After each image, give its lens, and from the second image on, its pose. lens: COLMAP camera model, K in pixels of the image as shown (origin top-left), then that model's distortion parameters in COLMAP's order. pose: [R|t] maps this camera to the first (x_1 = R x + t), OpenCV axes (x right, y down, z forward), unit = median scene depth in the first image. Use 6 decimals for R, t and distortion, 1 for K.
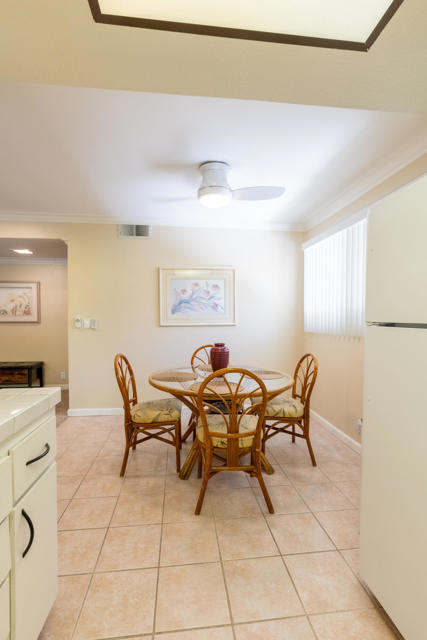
lens RADIAL K [[289.2, 0, 213.5], [0, 289.2, 320.0], [0, 0, 1]] dist [0.000761, 0.000563]
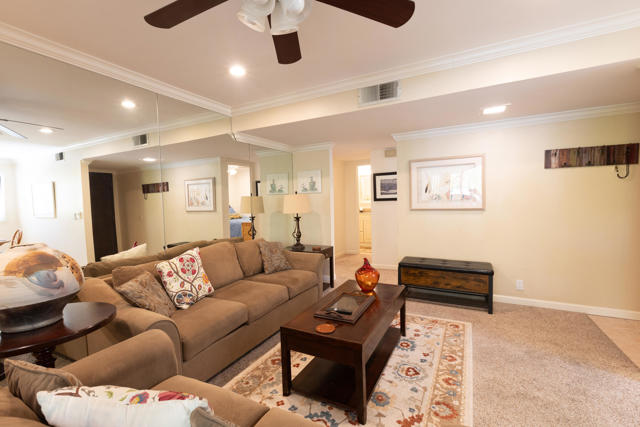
lens RADIAL K [[289.2, 0, 318.2], [0, 289.2, 210.4], [0, 0, 1]] dist [0.000761, 0.000563]
pose [[0.823486, 0.001820, -0.567333, -0.537115], [0.018238, 0.999393, 0.029679, -0.019347], [0.567043, -0.034787, 0.822953, 0.154315]]
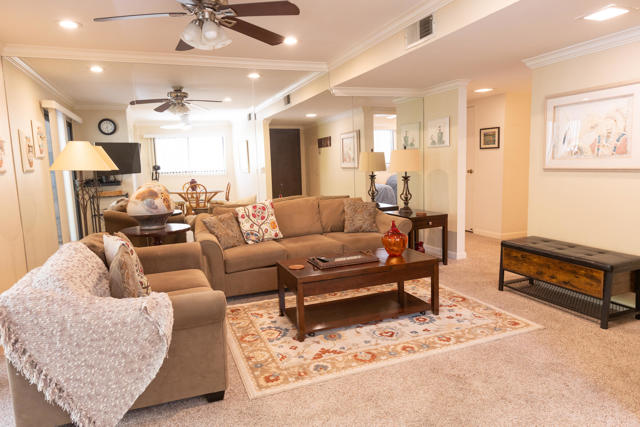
lens RADIAL K [[416.6, 0, 320.0], [0, 416.6, 213.5], [0, 0, 1]] dist [0.002837, 0.003061]
pose [[0.249946, 0.116893, -0.961178, -0.097569], [0.021879, 0.991751, 0.126301, -0.019889], [0.968013, -0.052598, 0.245326, 0.351466]]
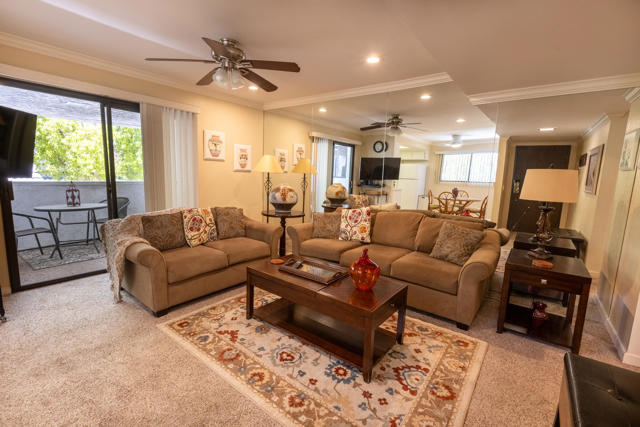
lens RADIAL K [[289.2, 0, 318.2], [0, 289.2, 210.4], [0, 0, 1]] dist [0.000761, 0.000563]
pose [[-0.704182, 0.072134, -0.706346, -0.419241], [-0.042217, 0.988812, 0.143067, -0.028194], [0.708763, 0.130565, -0.693259, 0.906866]]
